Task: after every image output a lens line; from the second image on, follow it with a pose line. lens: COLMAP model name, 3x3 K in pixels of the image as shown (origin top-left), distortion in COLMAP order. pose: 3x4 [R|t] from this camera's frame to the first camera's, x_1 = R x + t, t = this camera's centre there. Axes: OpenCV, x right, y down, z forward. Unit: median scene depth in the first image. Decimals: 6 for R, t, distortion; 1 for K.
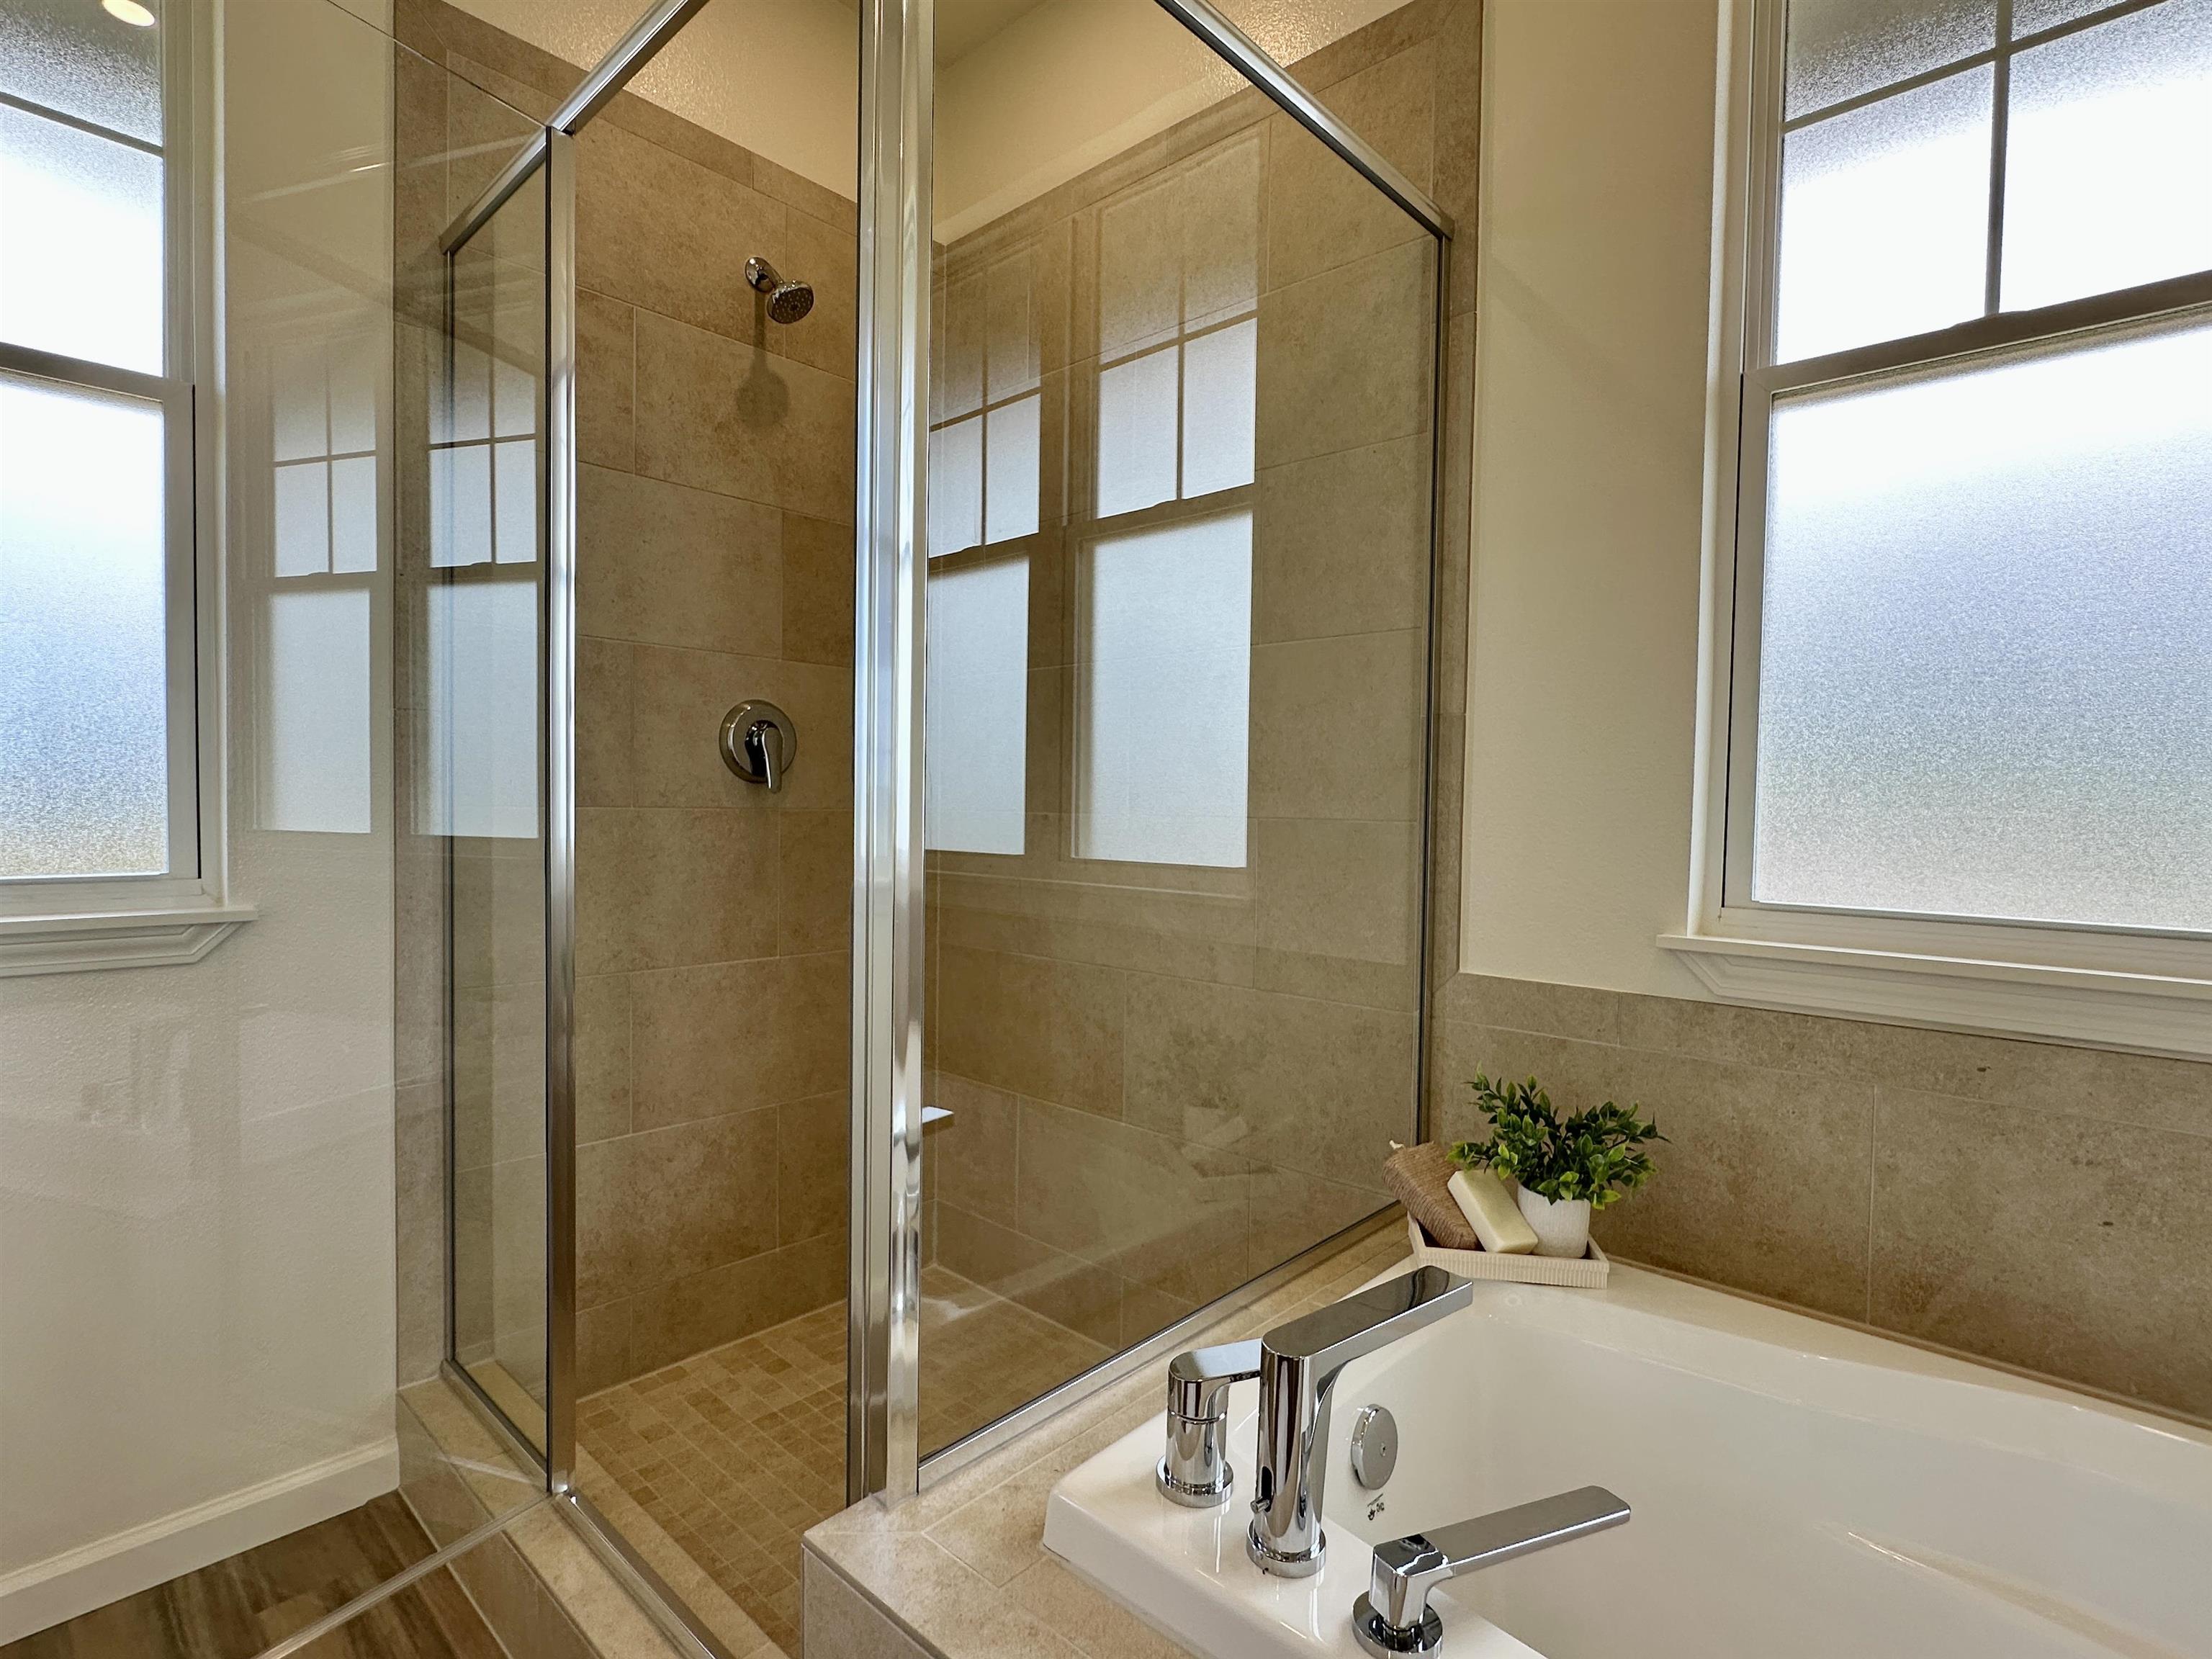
lens RADIAL K [[1081.2, 0, 1106.0], [0, 1081.2, 829.5], [0, 0, 1]] dist [-0.001164, -0.000083]
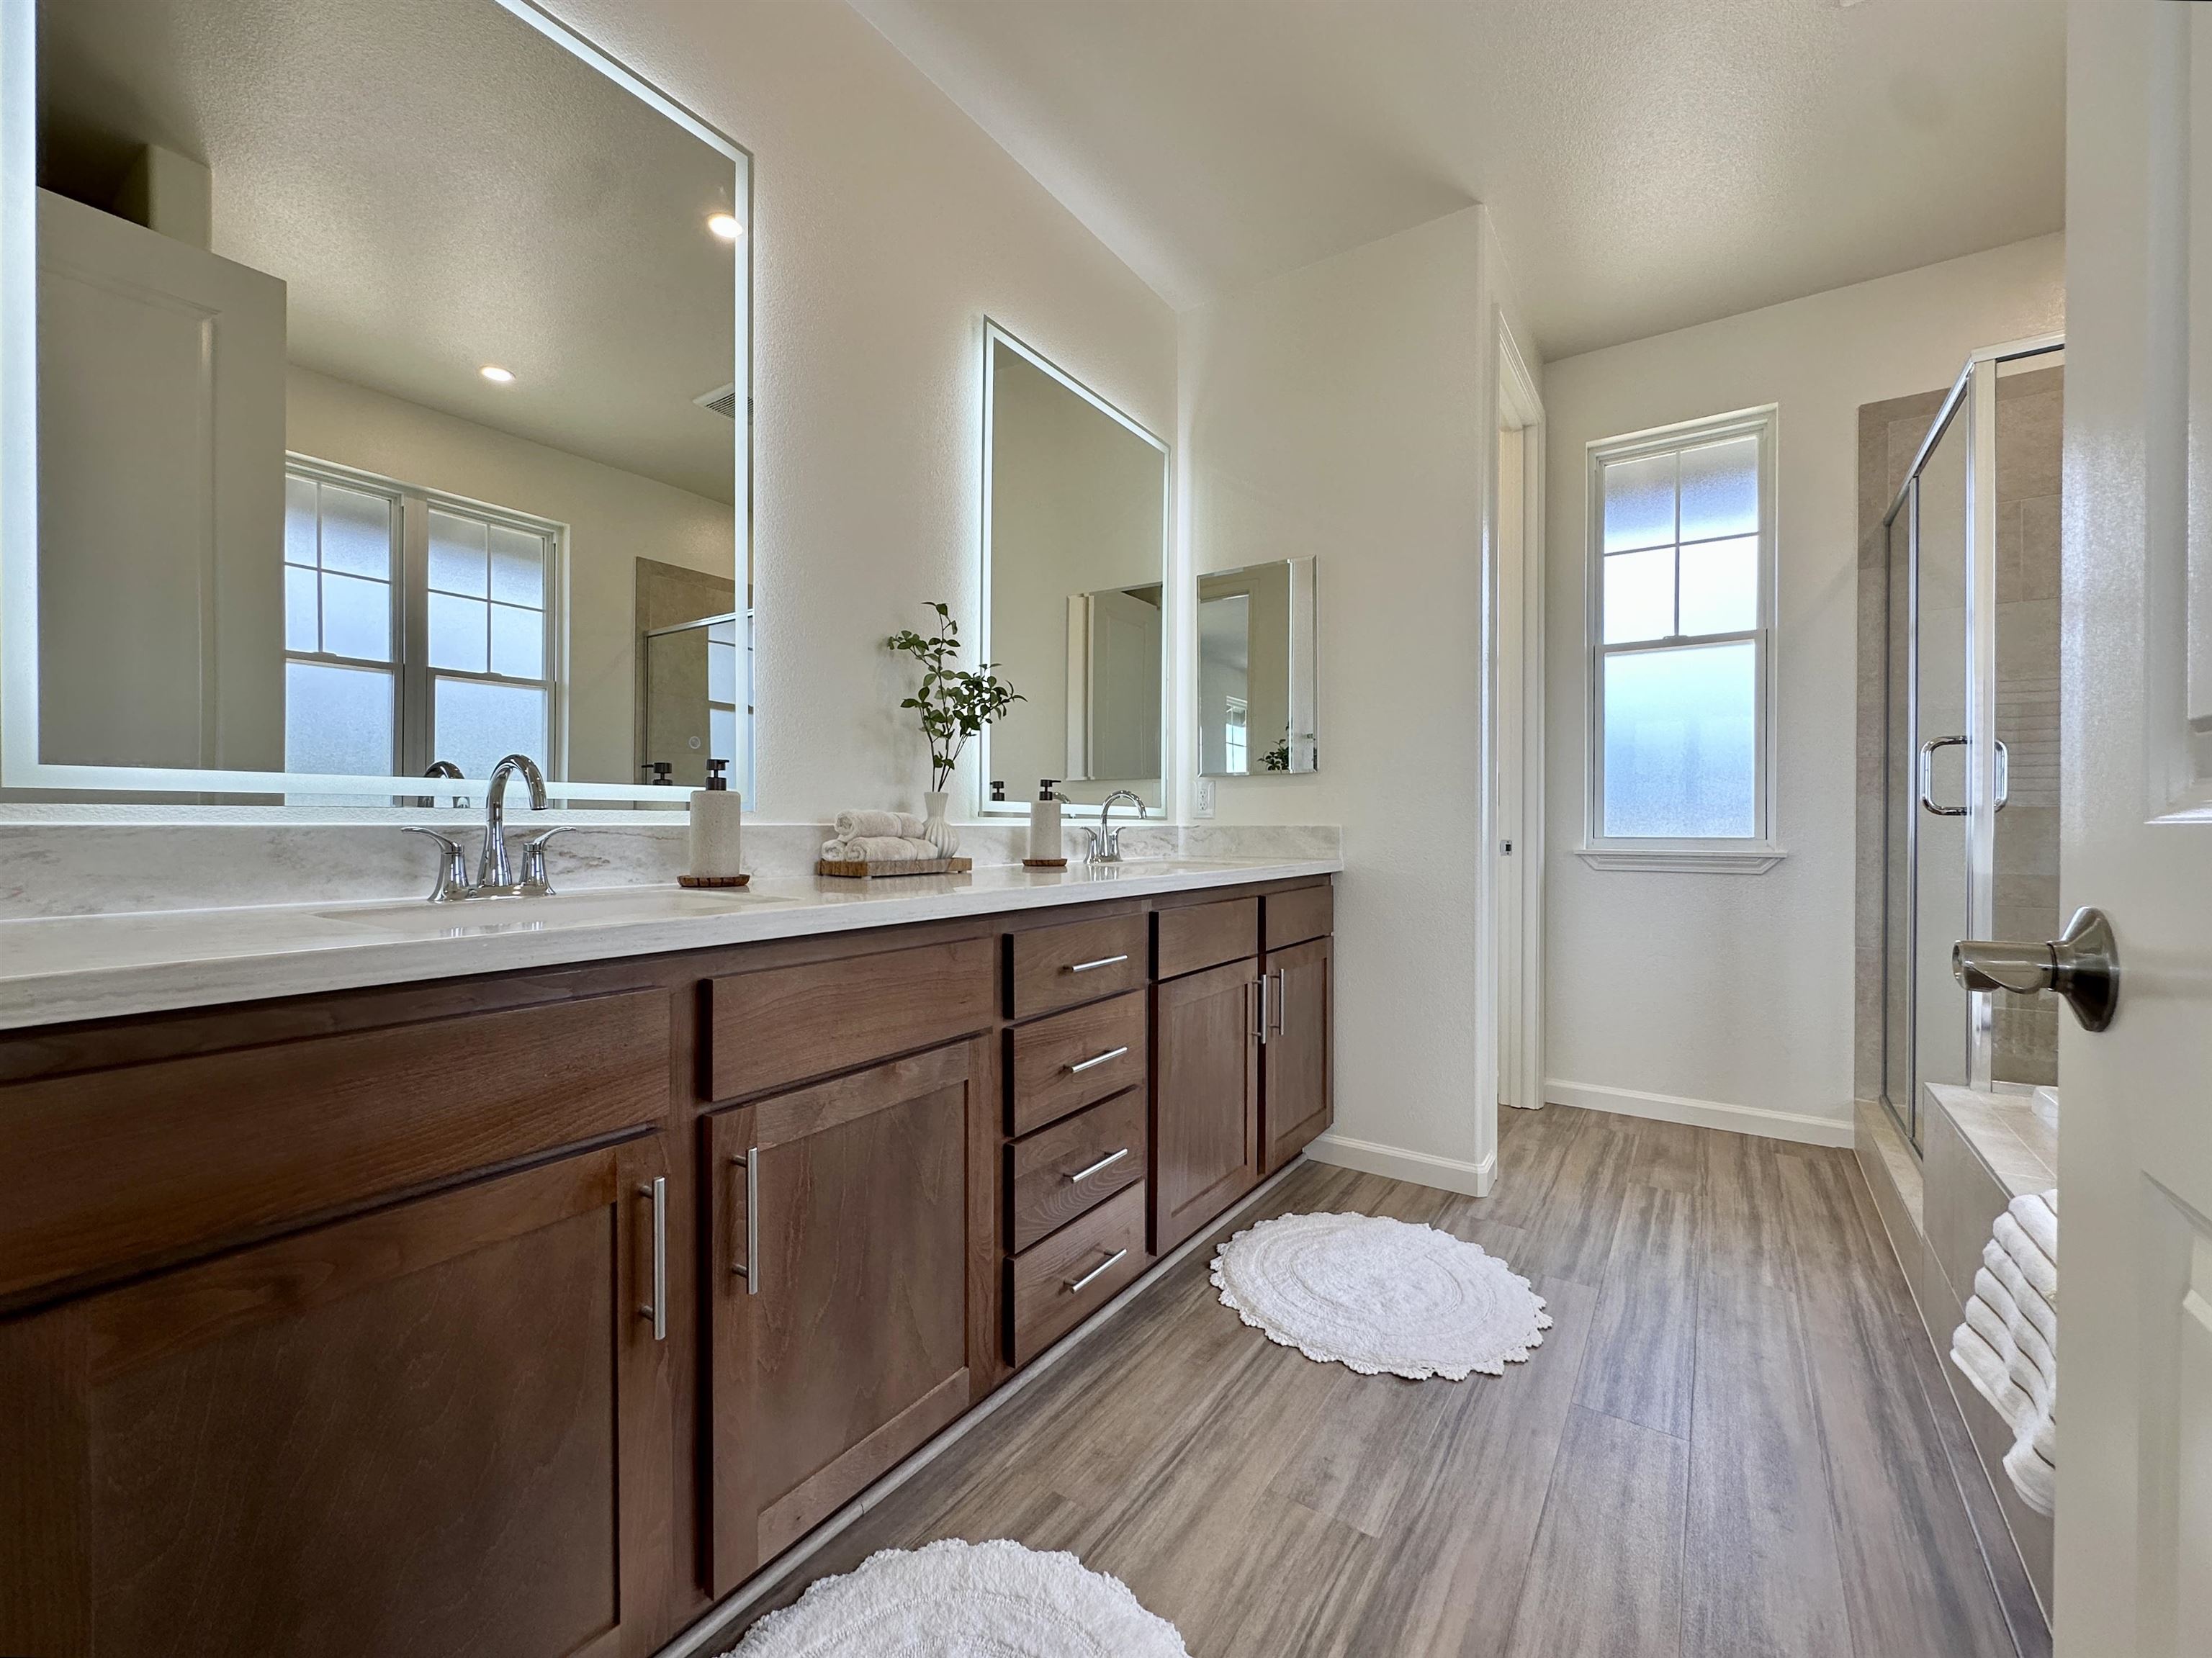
lens RADIAL K [[907.6, 0, 1098.1], [0, 907.6, 831.4], [0, 0, 1]] dist [-0.001060, -0.000170]
pose [[0.140349, -0.006347, -0.990082, 0.831247], [-0.029040, 0.999523, -0.010524, 0.084848], [0.989676, 0.030229, 0.140097, -0.648636]]
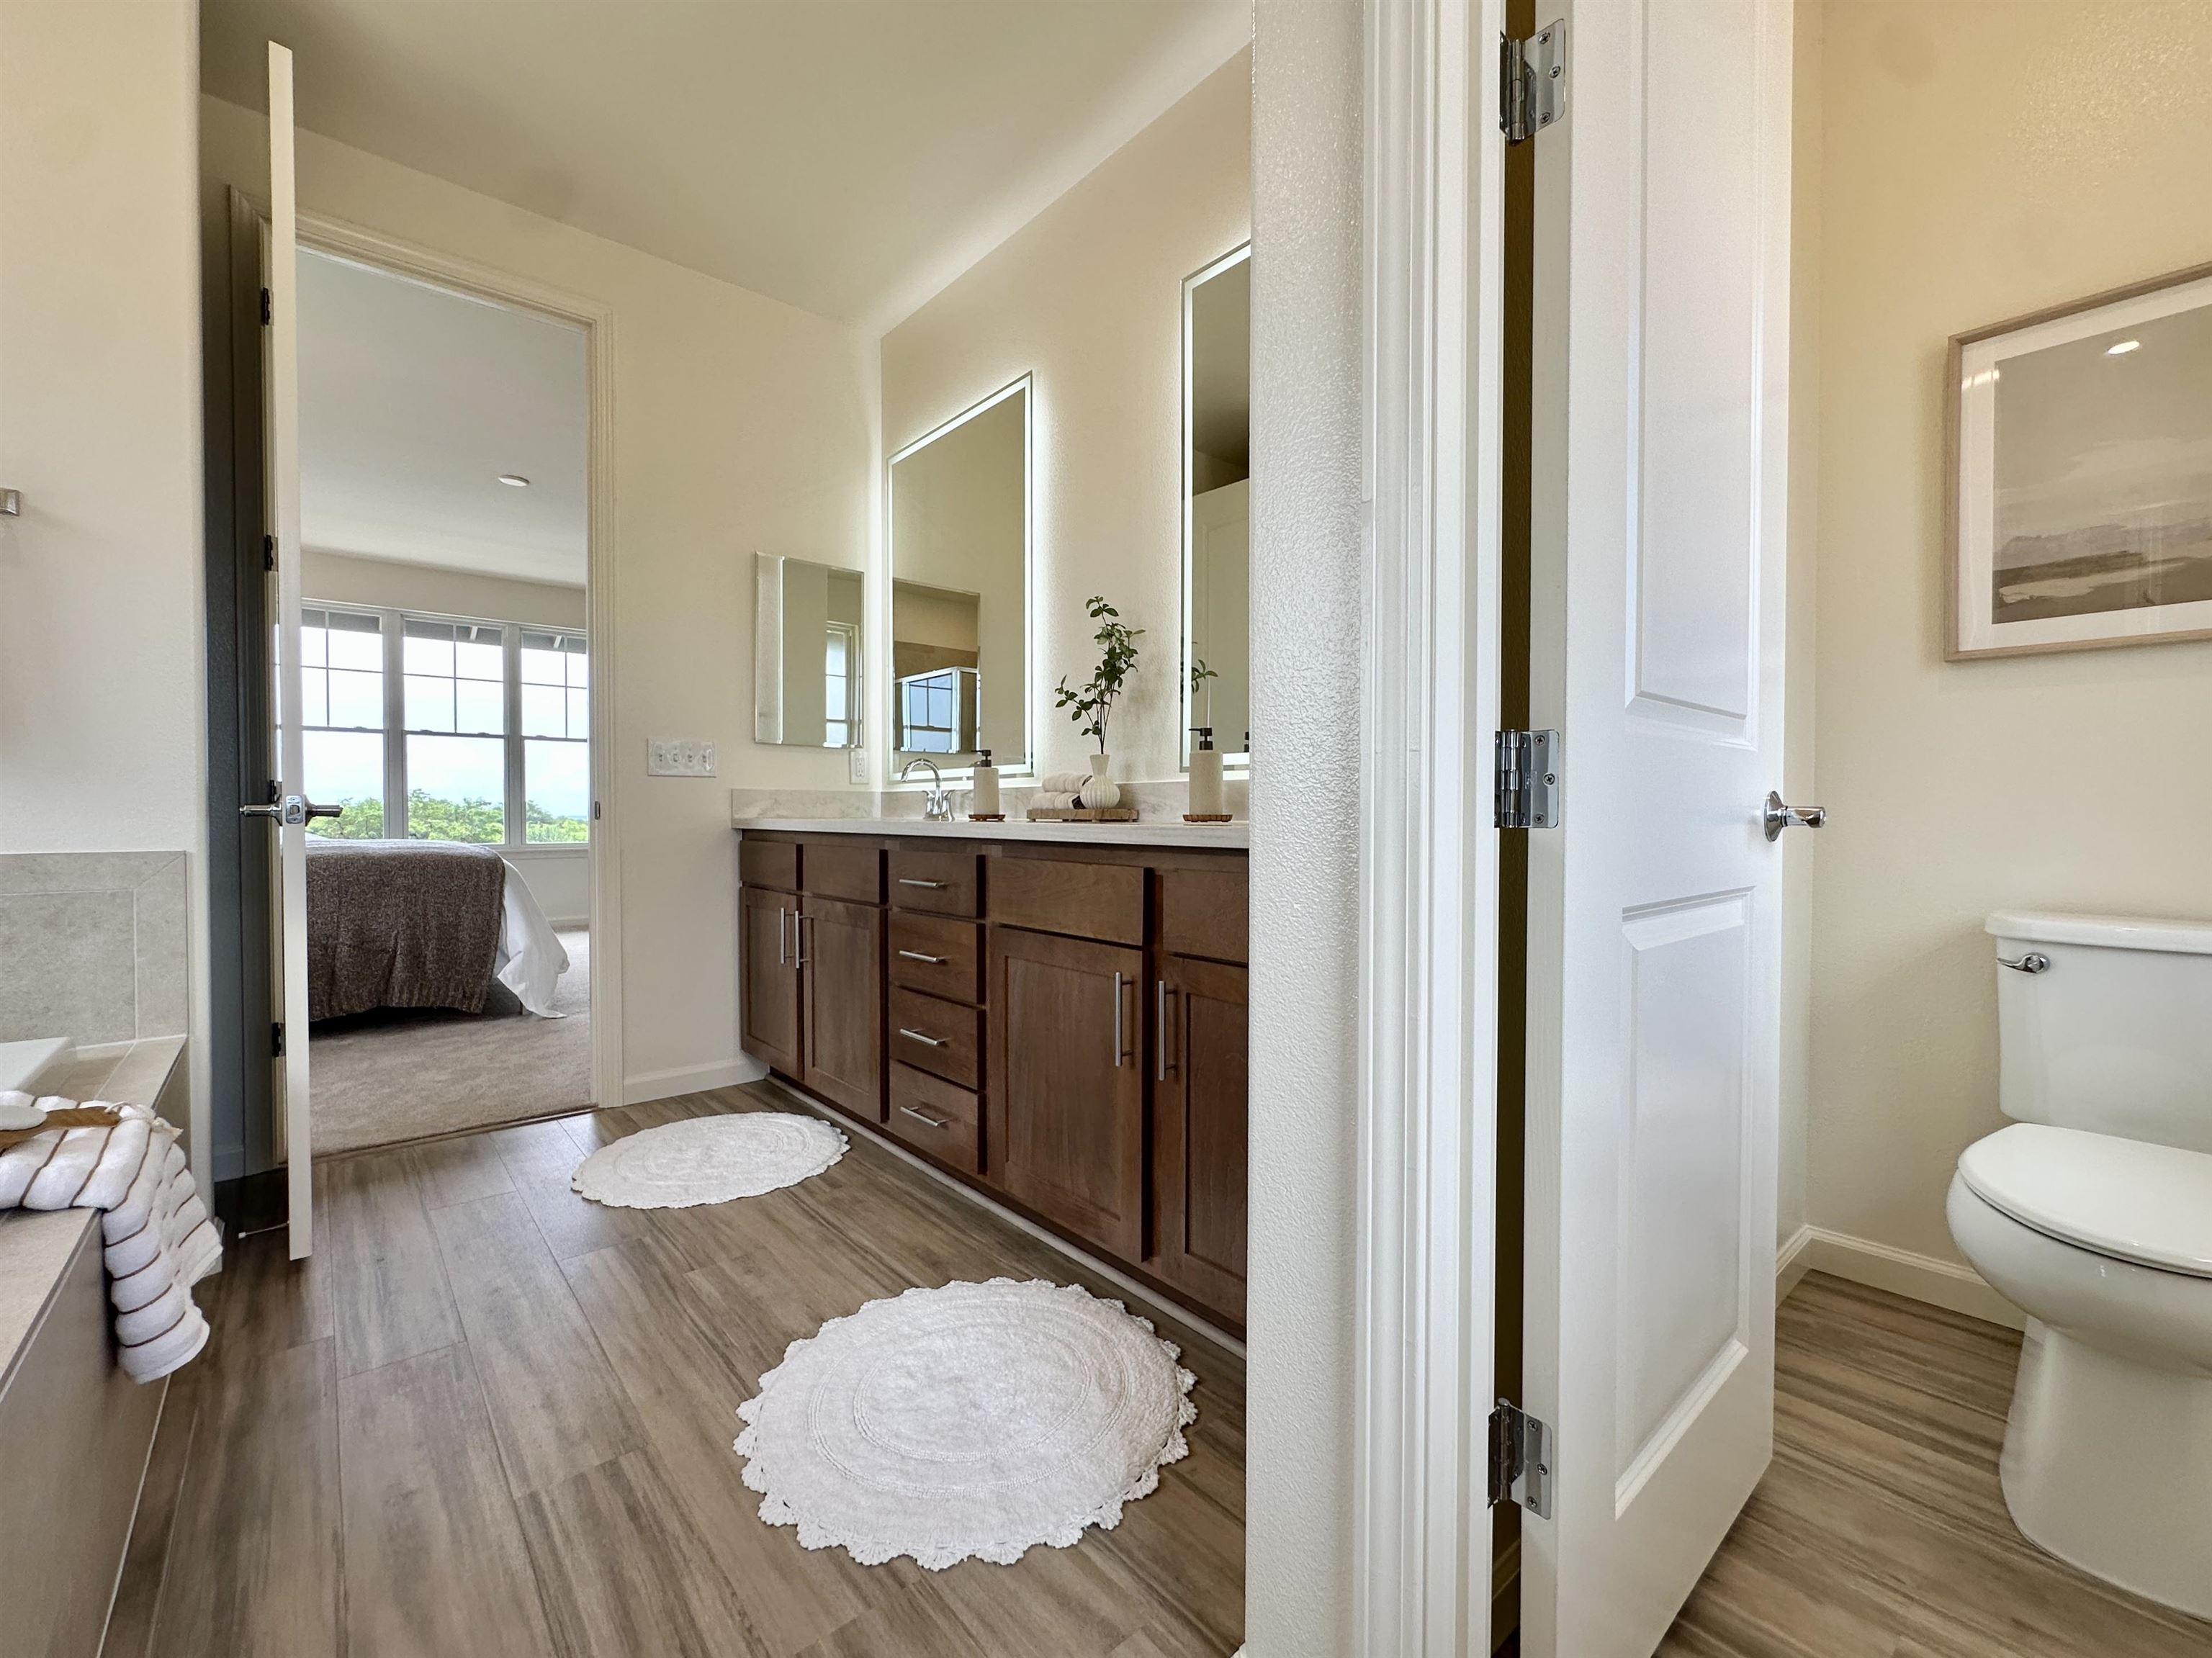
lens RADIAL K [[907.6, 0, 1098.1], [0, 907.6, 831.4], [0, 0, 1]] dist [-0.001060, -0.000170]
pose [[-0.993071, -0.015612, 0.116471, -1.978891], [-0.009987, 0.998762, 0.048726, 0.069864], [-0.117088, 0.047225, -0.991998, 2.191555]]
